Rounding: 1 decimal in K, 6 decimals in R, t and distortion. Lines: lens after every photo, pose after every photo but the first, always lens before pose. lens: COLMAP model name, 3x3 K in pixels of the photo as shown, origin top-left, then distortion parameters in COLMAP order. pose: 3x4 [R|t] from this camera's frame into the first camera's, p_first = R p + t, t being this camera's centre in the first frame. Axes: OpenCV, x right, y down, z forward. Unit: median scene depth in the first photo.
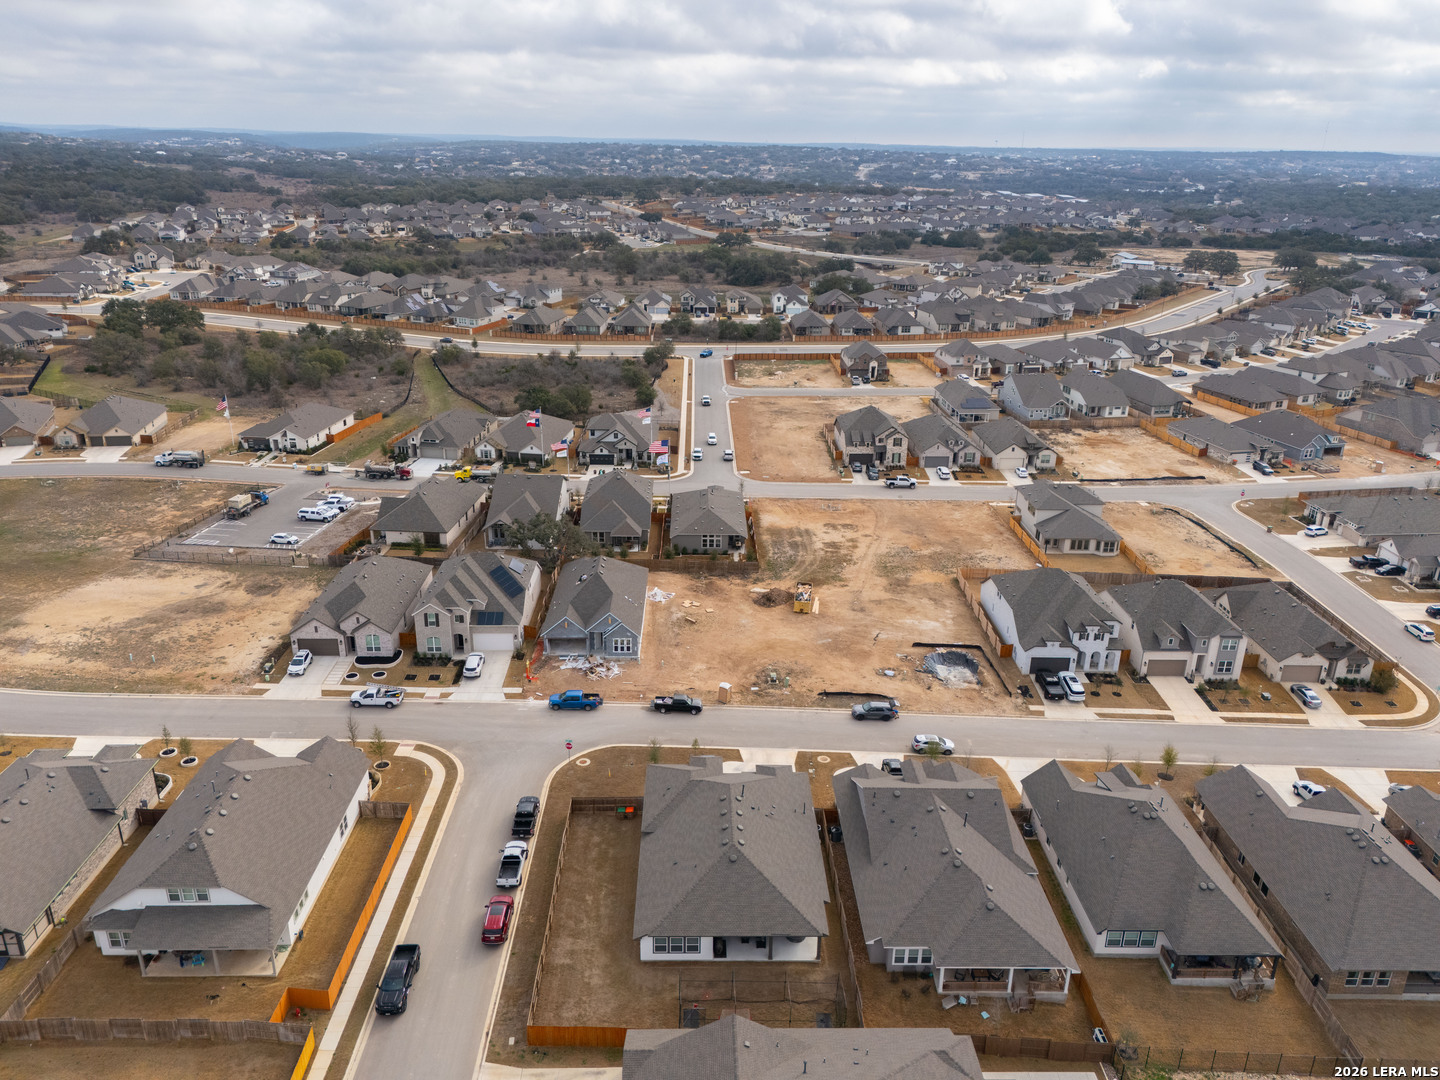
lens RADIAL K [[1048.2, 0, 719.9], [0, 1048.2, 561.5], [0, 0, 1]] dist [0.096555, -0.111208]
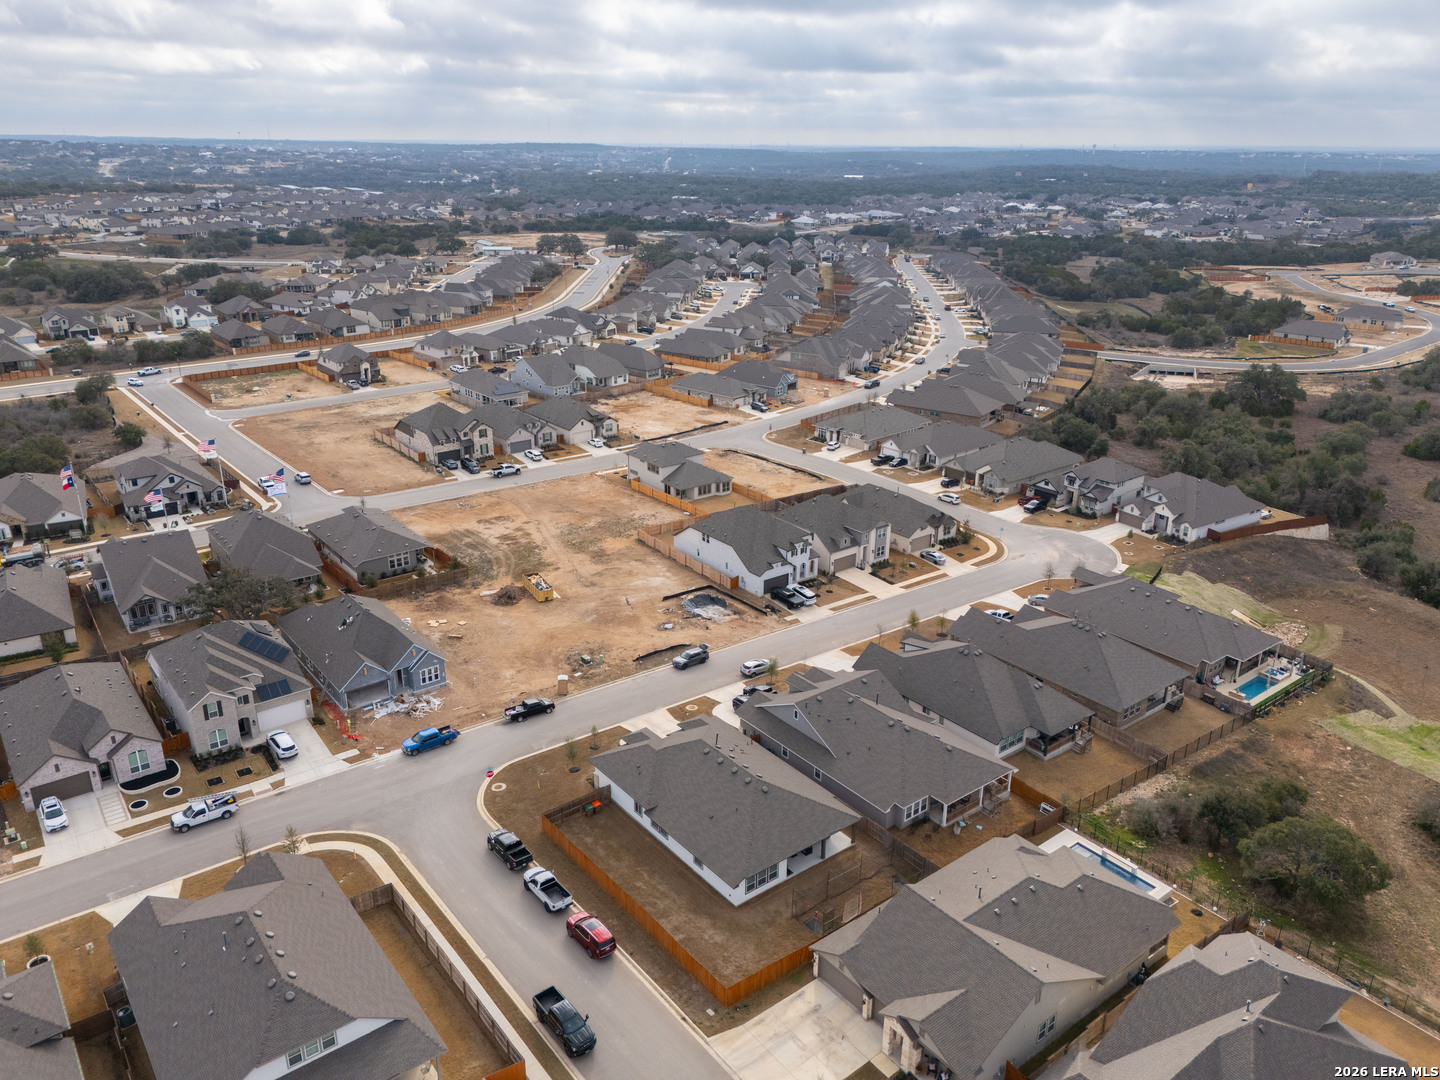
lens RADIAL K [[1048.2, 0, 719.9], [0, 1048.2, 561.5], [0, 0, 1]] dist [0.096555, -0.111208]
pose [[0.800086, -0.234491, 0.552156, -0.263861], [0.231053, 0.969882, 0.077093, -0.021502], [-0.553604, 0.065896, 0.830169, 0.042700]]
